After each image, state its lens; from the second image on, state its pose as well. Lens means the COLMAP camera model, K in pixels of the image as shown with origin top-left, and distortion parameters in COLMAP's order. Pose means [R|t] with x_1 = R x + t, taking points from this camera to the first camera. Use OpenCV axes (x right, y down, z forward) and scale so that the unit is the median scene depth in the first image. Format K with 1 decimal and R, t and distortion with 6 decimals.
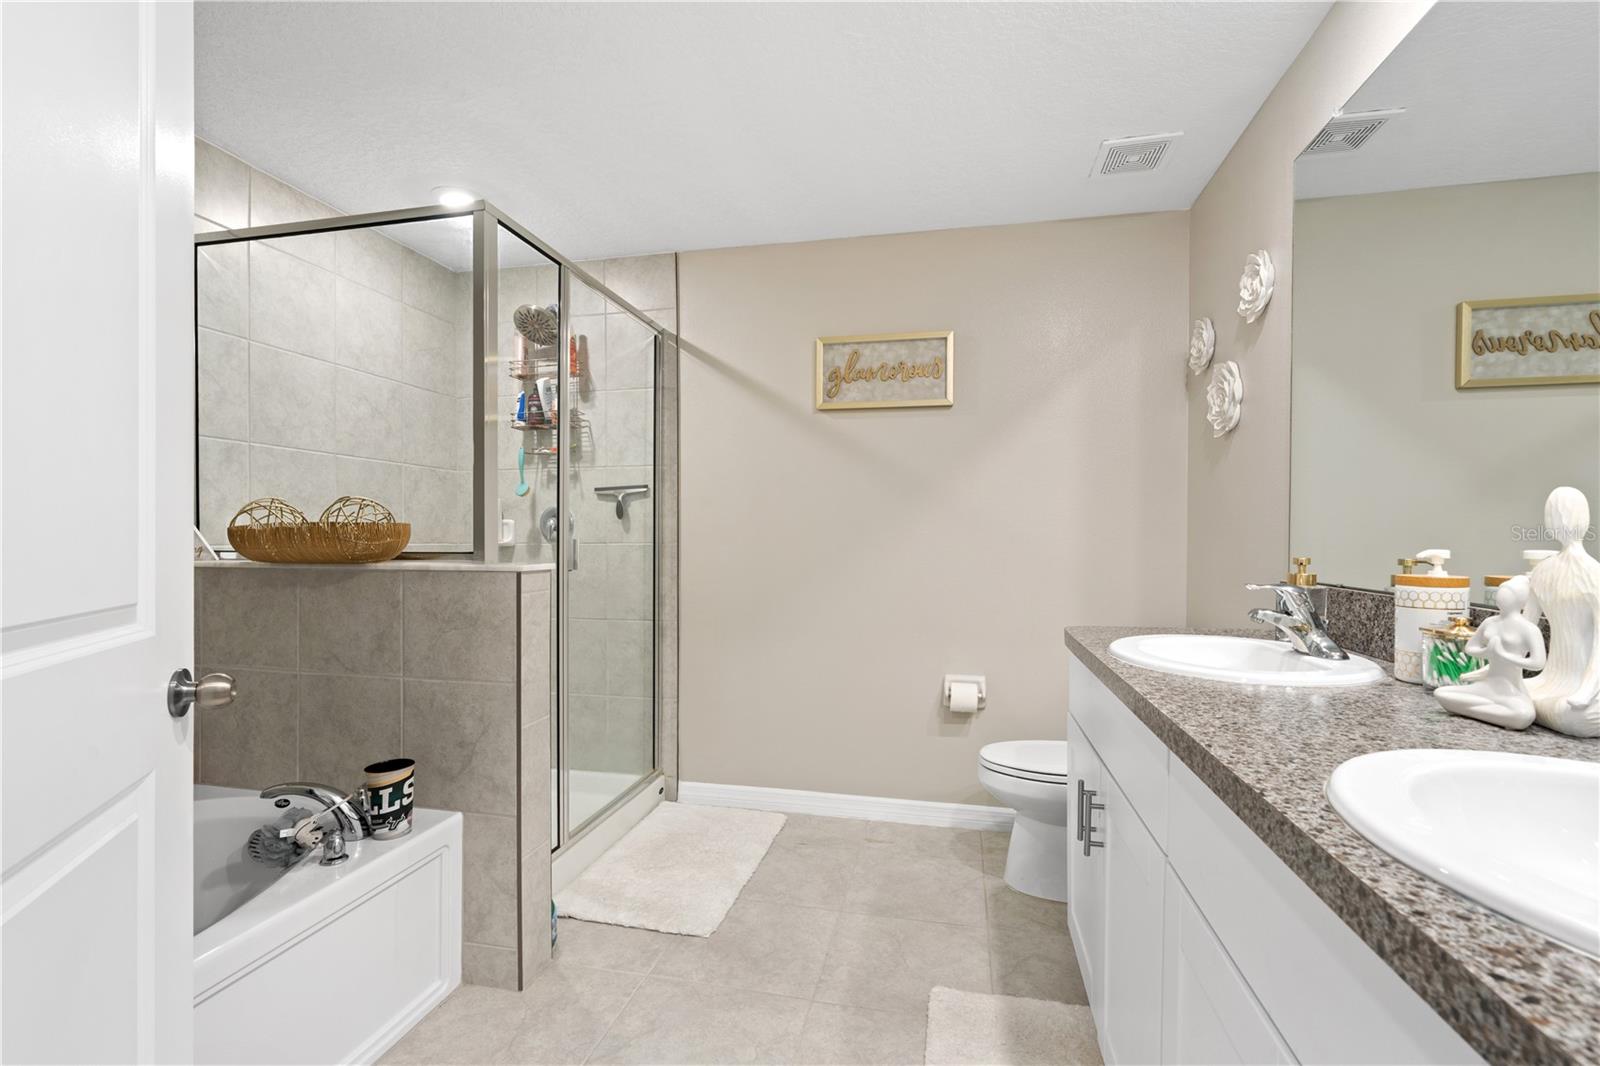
lens RADIAL K [[718.5, 0, 791.9], [0, 718.5, 534.2], [0, 0, 1]] dist [-0.005598, 0.003381]
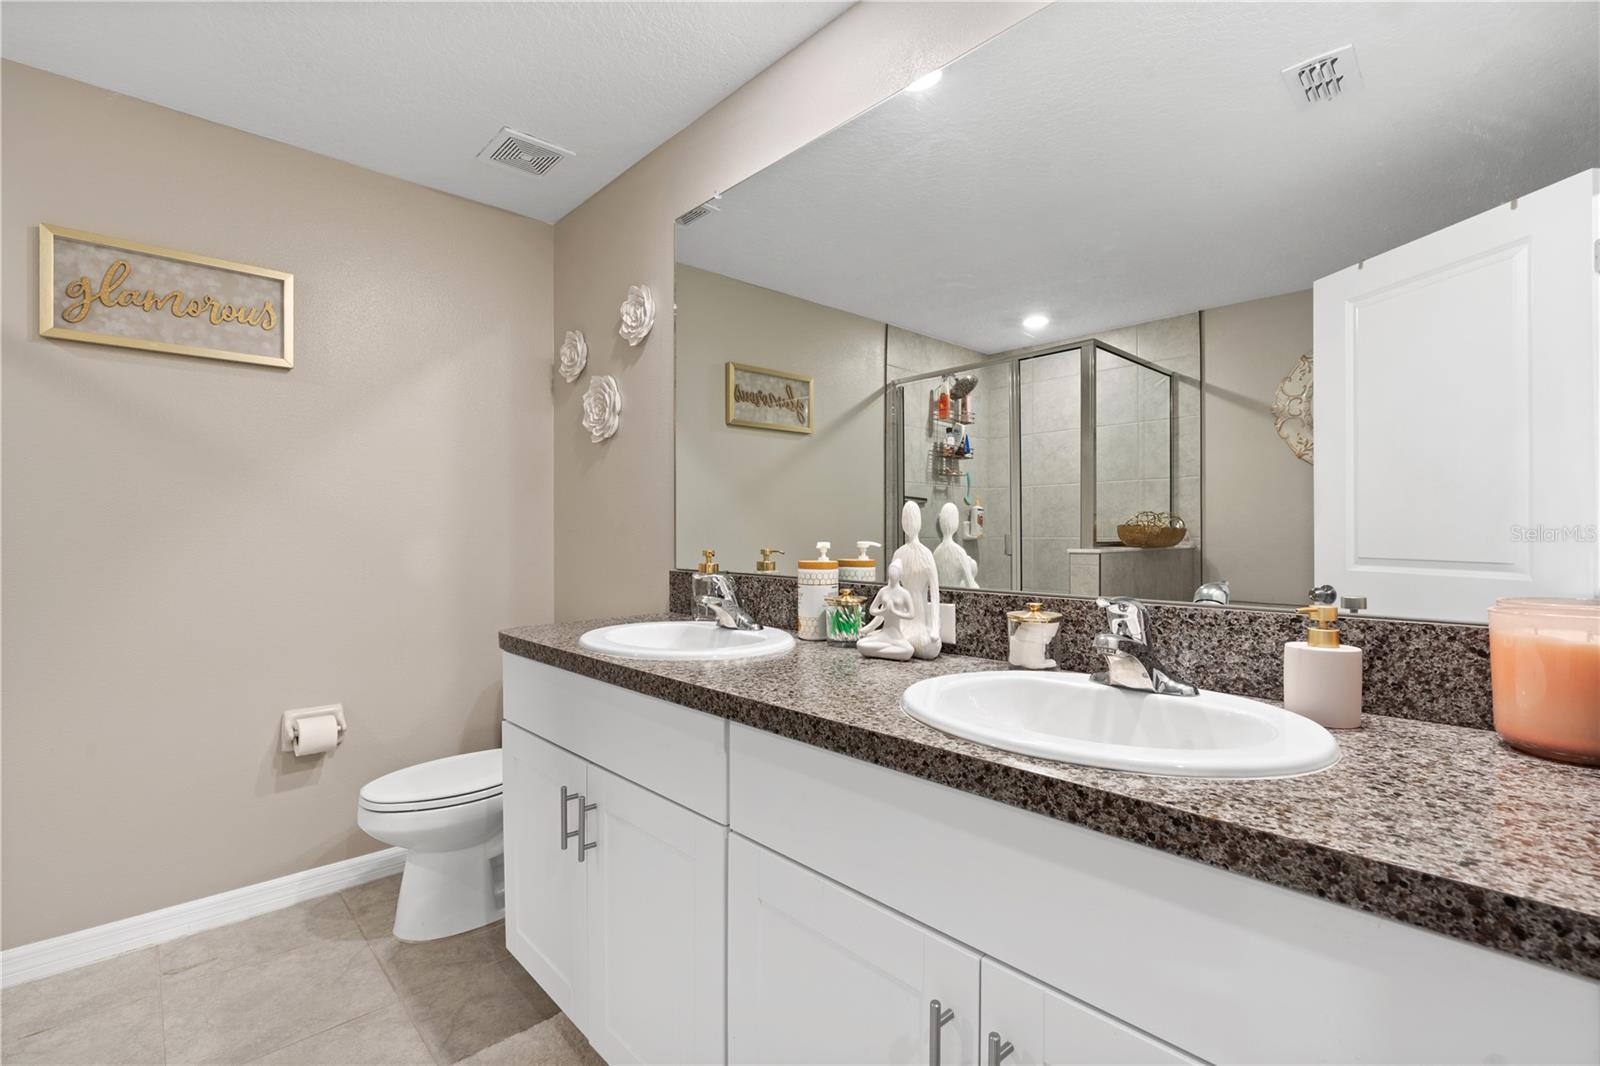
lens RADIAL K [[718.7, 0, 795.6], [0, 718.7, 526.8], [0, 0, 1]] dist [-0.005504, 0.001007]
pose [[0.569894, 0.002135, 0.821716, -0.155169], [0.001996, 0.999990, -0.003982, -0.001700], [-0.821716, 0.003910, 0.569884, 0.139397]]
